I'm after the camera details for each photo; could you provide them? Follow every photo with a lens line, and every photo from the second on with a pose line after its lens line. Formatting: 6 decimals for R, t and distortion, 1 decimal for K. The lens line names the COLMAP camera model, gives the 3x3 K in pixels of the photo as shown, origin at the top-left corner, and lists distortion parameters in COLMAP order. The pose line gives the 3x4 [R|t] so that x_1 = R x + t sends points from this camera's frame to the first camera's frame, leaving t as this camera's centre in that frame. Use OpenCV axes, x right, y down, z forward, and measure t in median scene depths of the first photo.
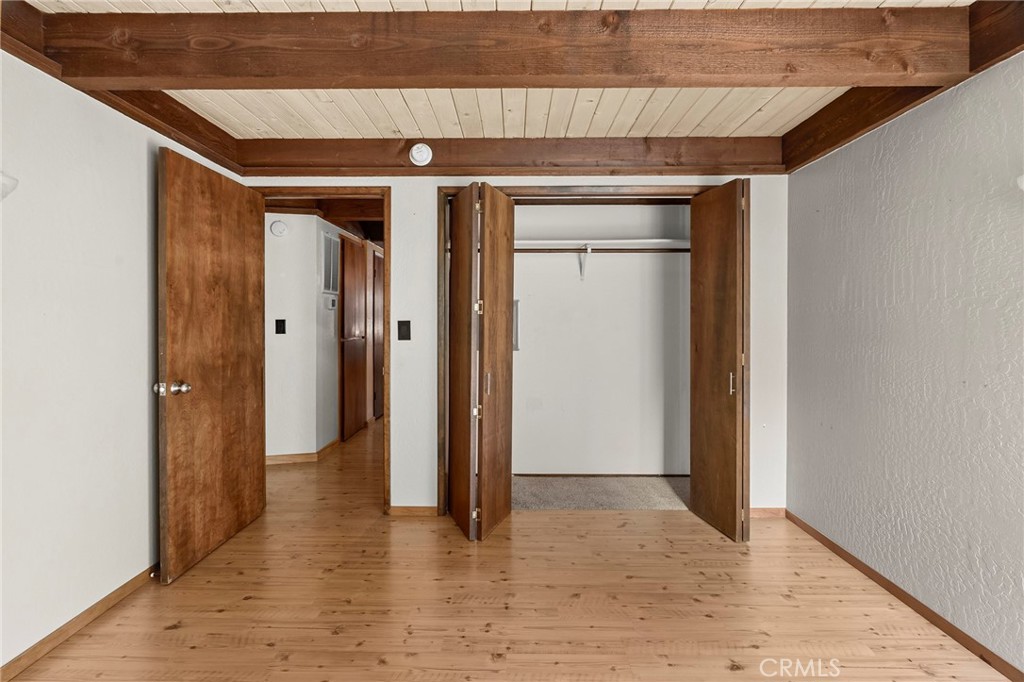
lens RADIAL K [[463.1, 0, 508.8], [0, 463.1, 316.9], [0, 0, 1]] dist [-0.000170, 0.000145]
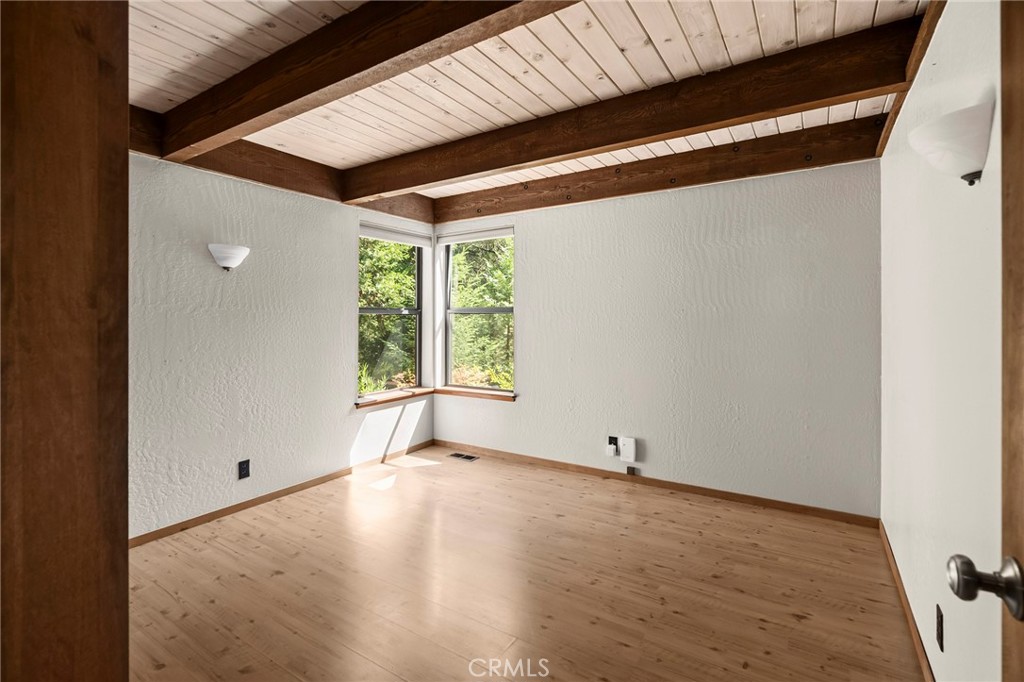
lens RADIAL K [[473.9, 0, 511.5], [0, 473.9, 338.5], [0, 0, 1]] dist [-0.000348, 0.000566]
pose [[-0.849690, -0.014778, 0.527076, -0.785183], [0.004495, 0.999368, 0.035266, 0.018193], [-0.527263, 0.032335, -0.849086, 1.723017]]
